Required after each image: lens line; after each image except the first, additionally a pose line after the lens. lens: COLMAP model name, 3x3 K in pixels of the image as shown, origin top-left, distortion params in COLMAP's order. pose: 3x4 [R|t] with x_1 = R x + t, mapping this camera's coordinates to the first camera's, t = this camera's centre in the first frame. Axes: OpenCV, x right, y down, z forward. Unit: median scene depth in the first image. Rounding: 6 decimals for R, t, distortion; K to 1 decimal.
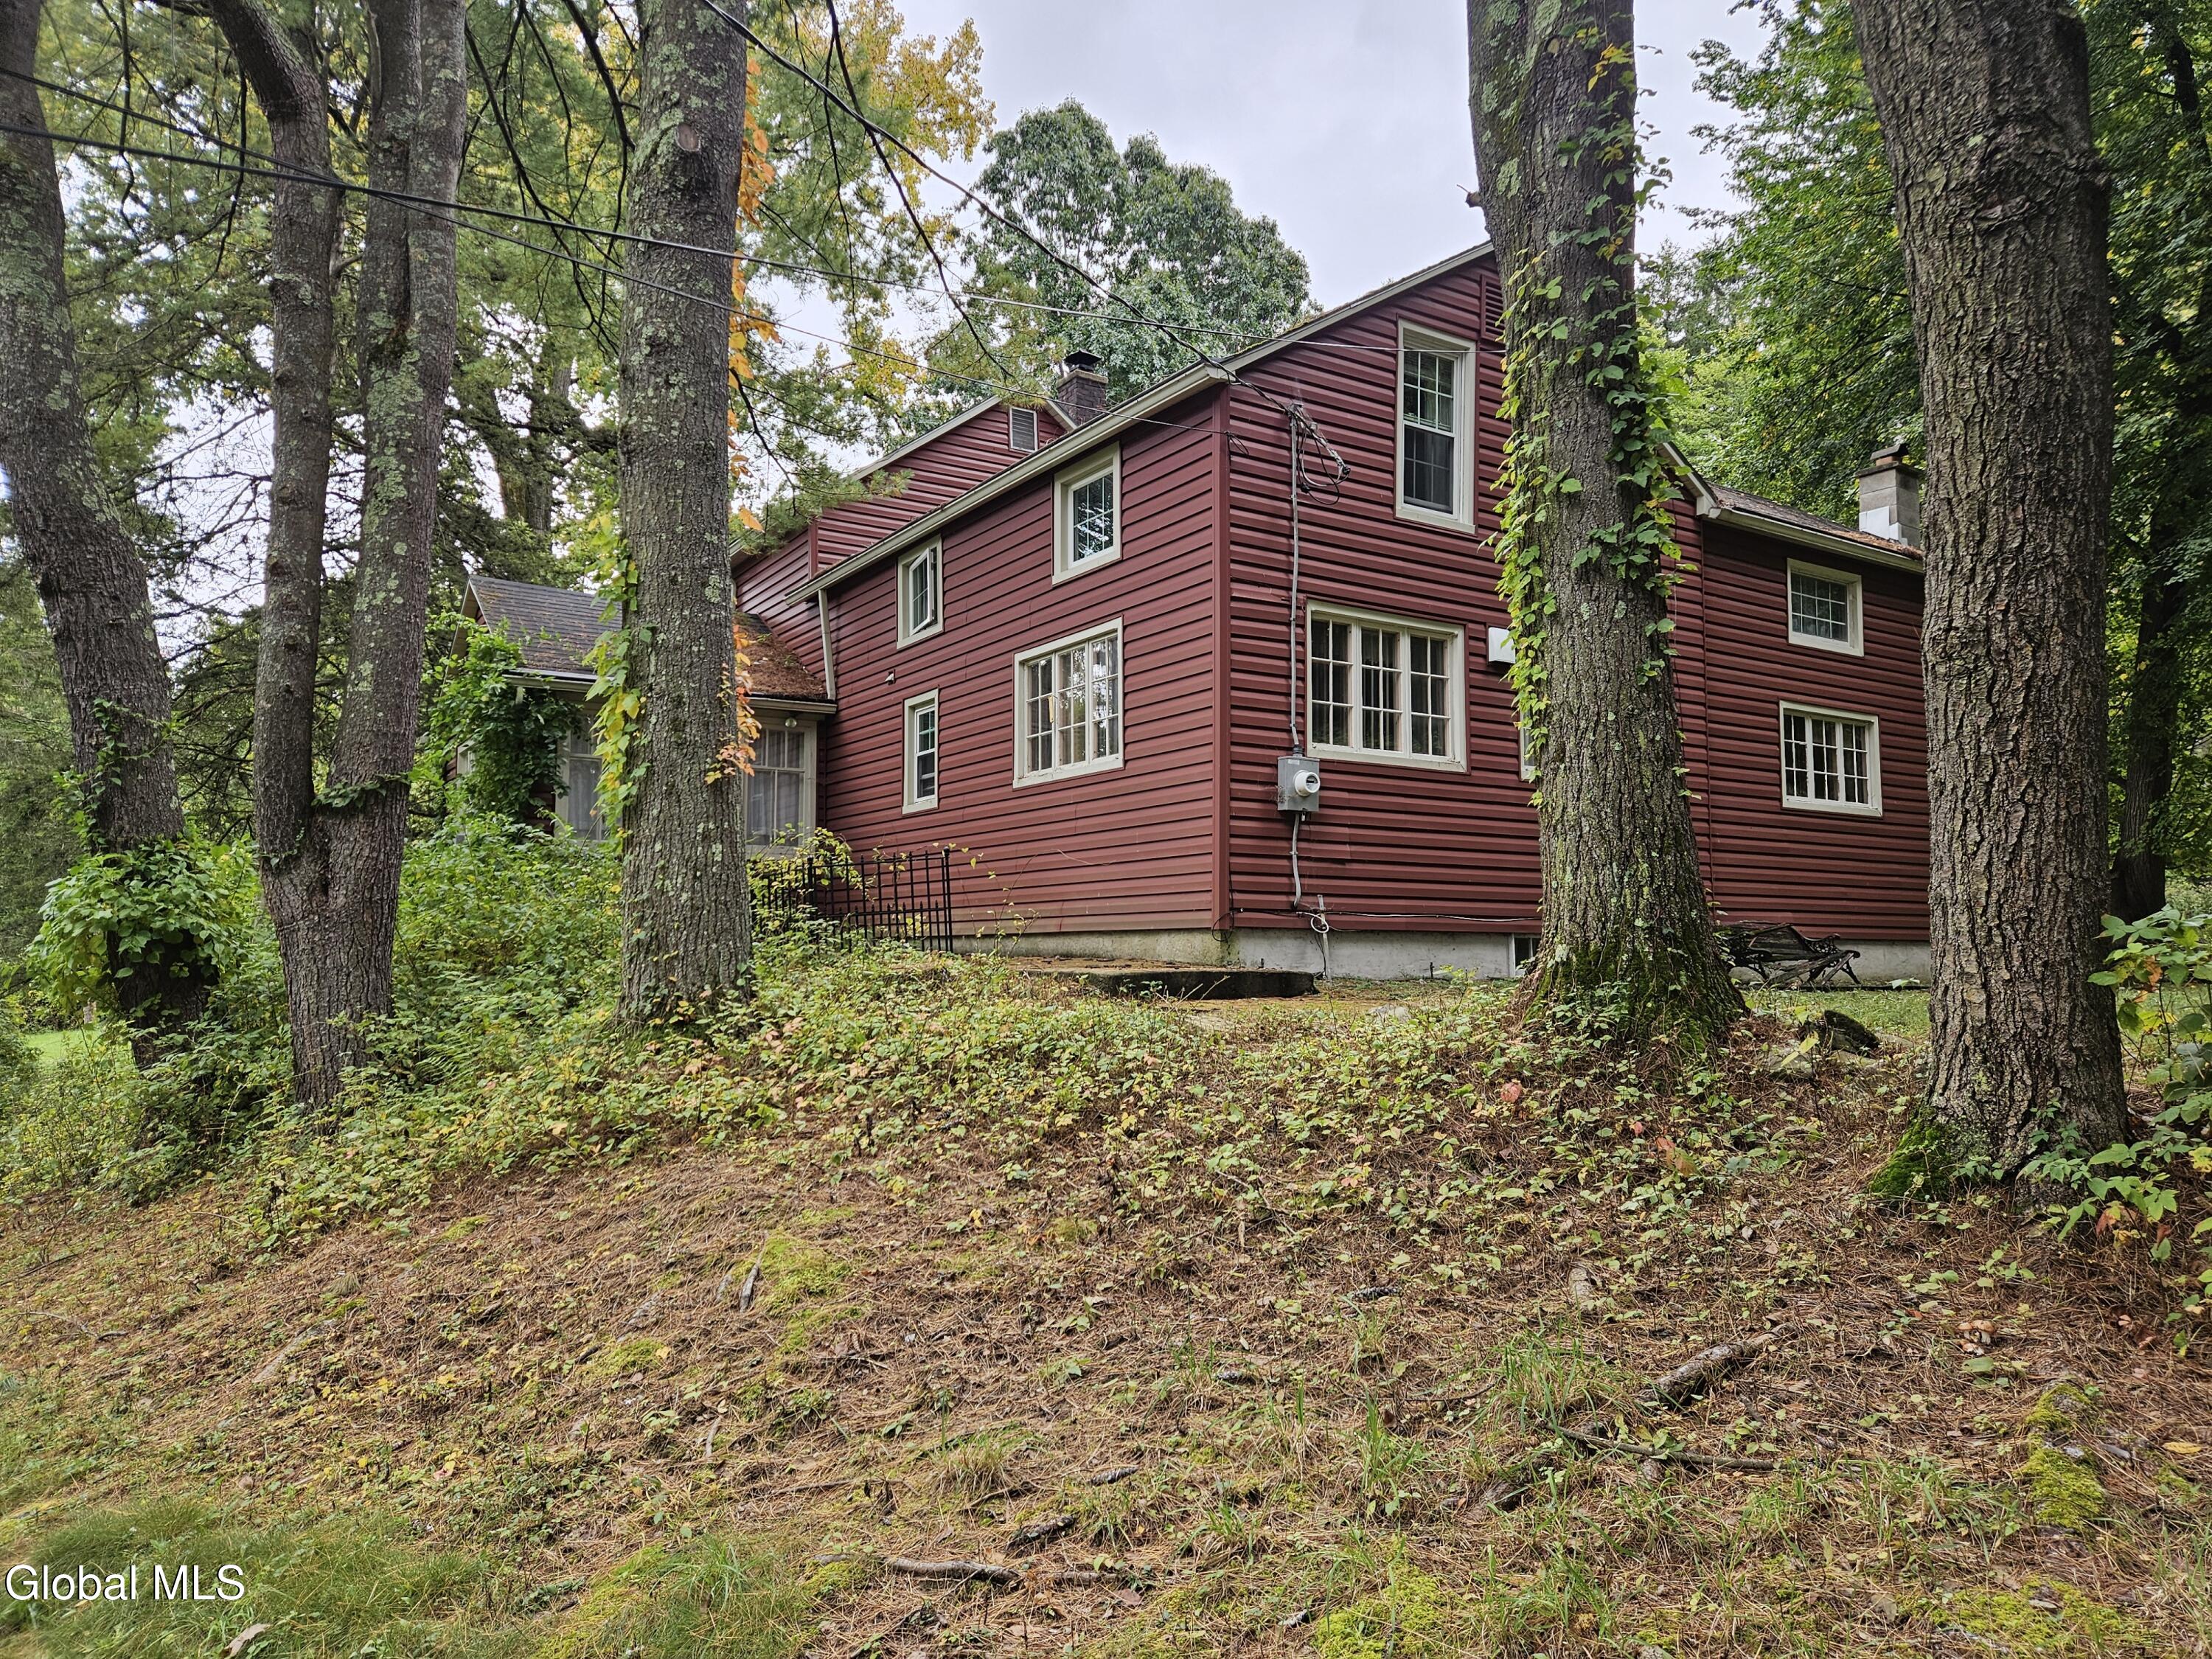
lens RADIAL K [[1512.2, 0, 1106.0], [0, 1512.2, 829.5], [0, 0, 1]] dist [0.068343, -0.003462]
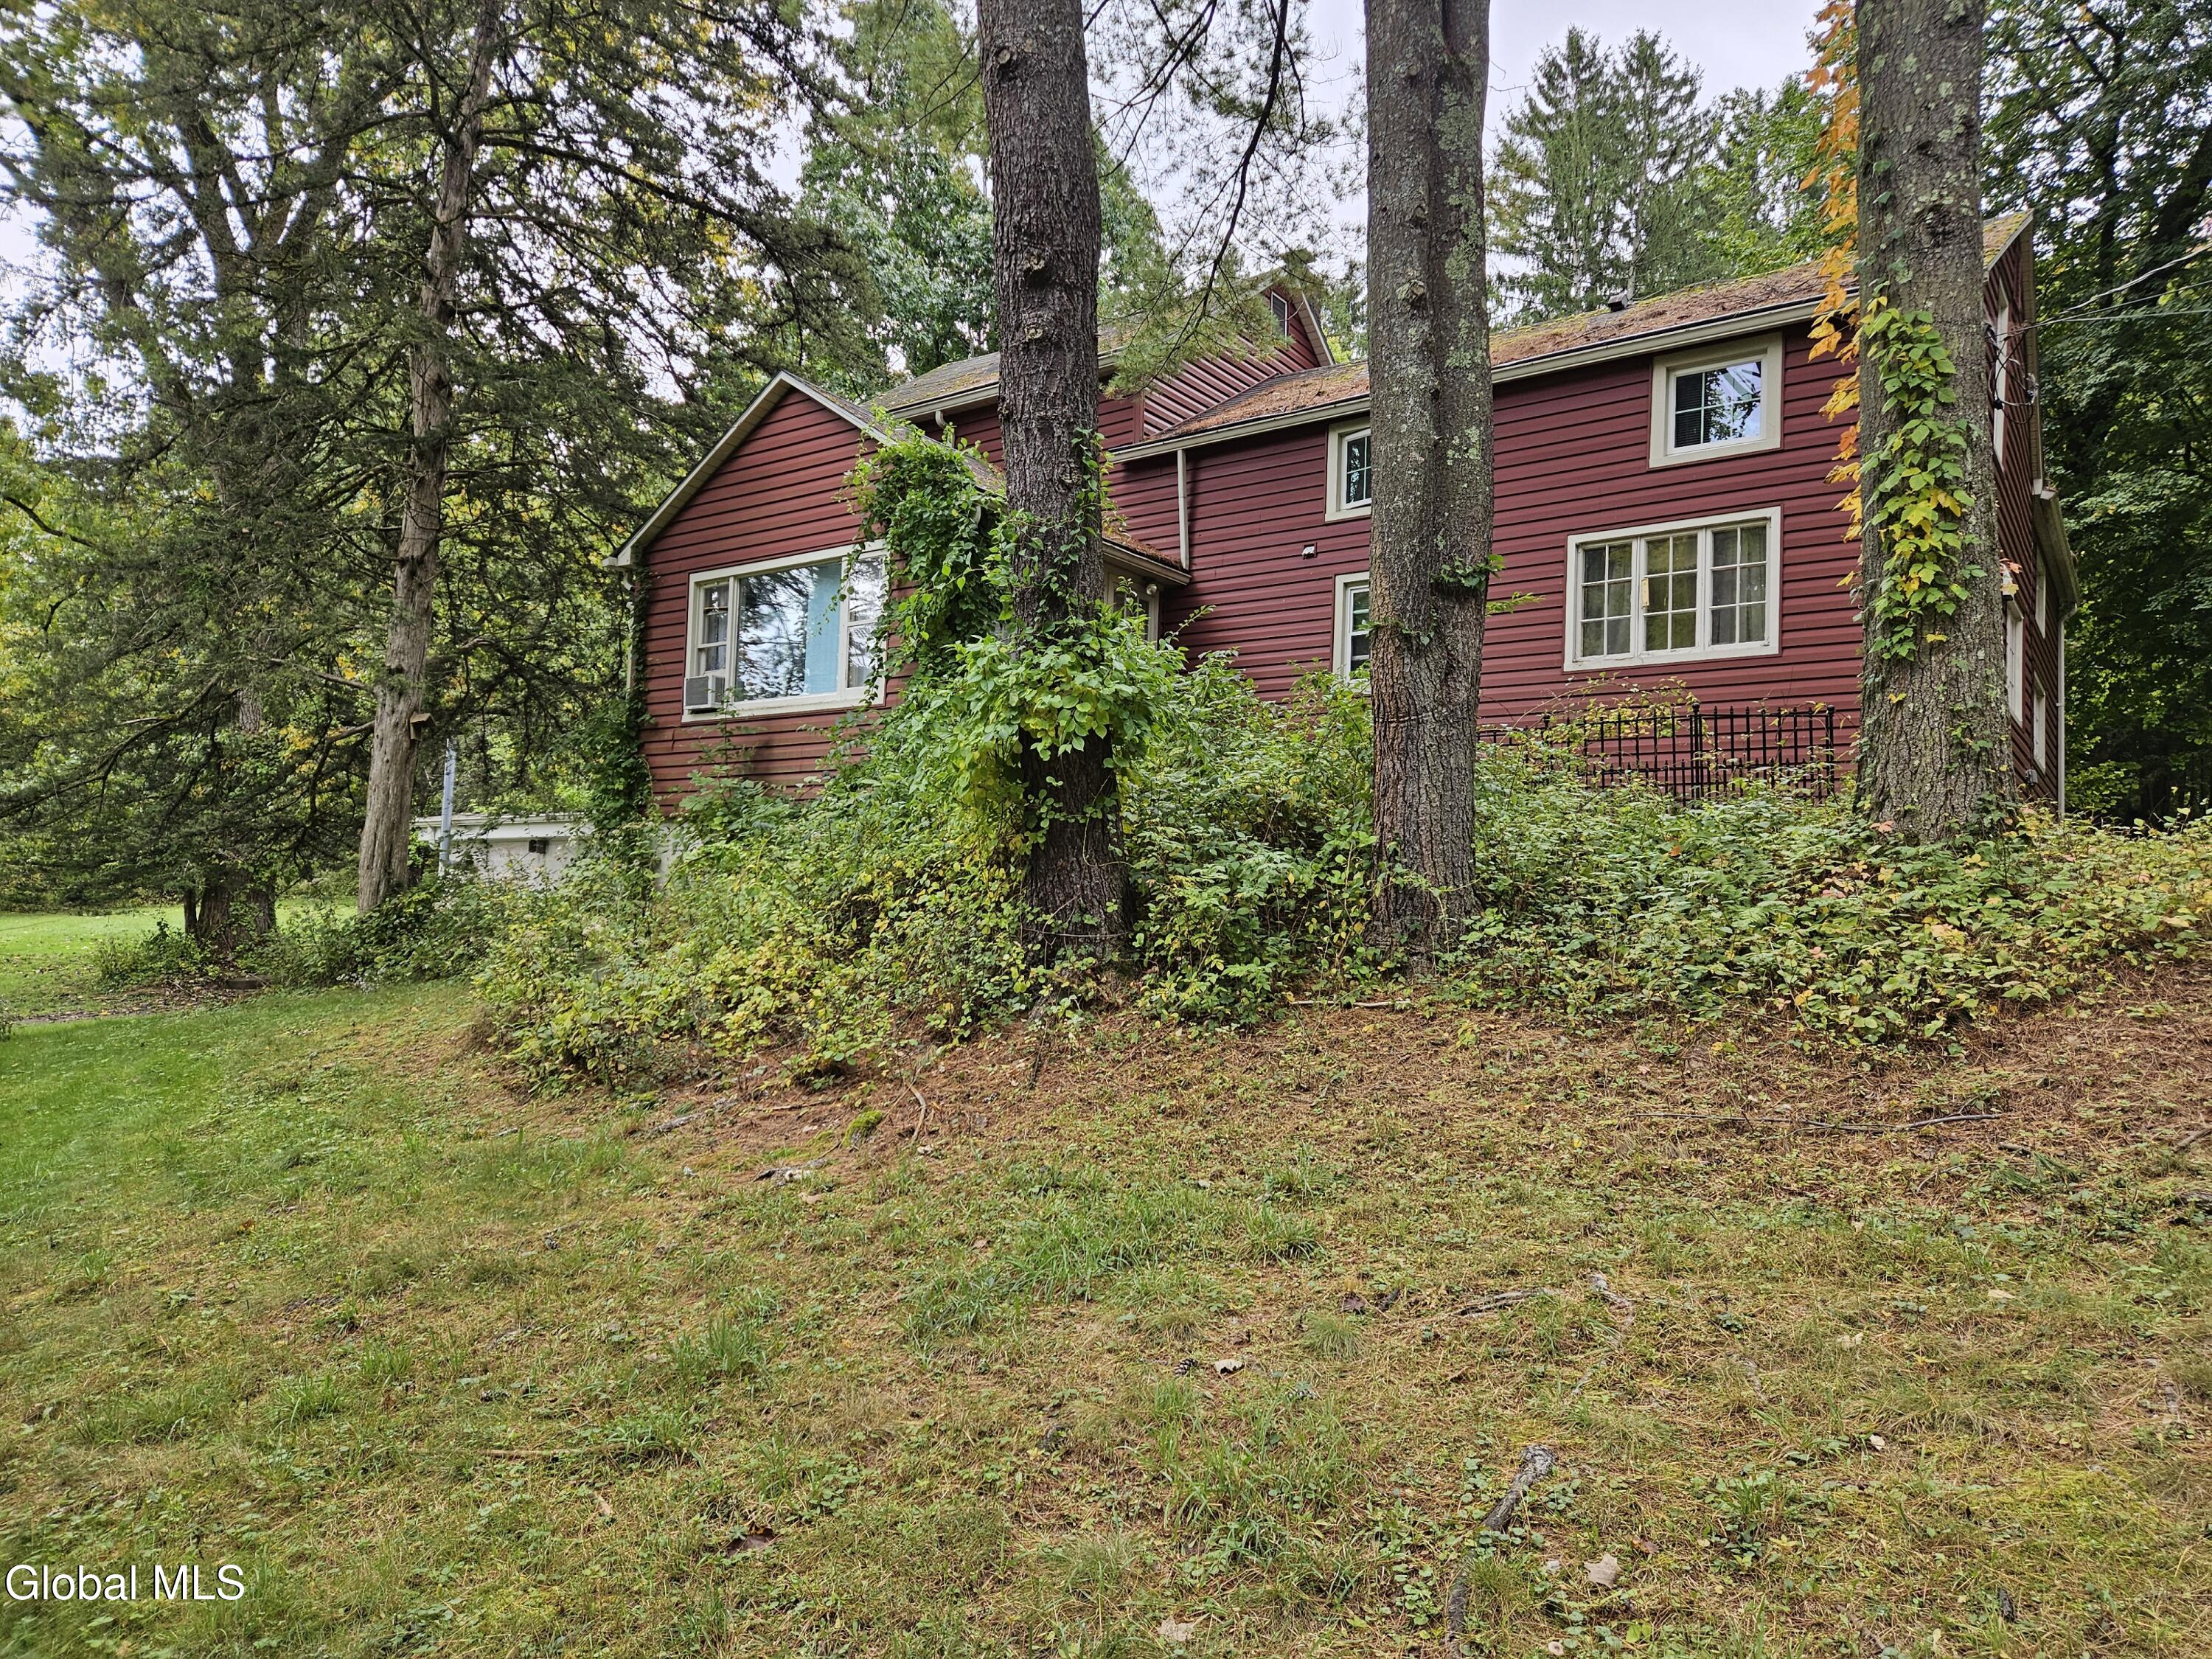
lens RADIAL K [[1512.2, 0, 1106.0], [0, 1512.2, 829.5], [0, 0, 1]] dist [0.068343, -0.003462]
pose [[0.937588, 0.067548, 0.341124, -0.587661], [-0.073289, 0.997303, 0.003954, 0.081398], [-0.339937, -0.028708, 0.940010, 0.147322]]
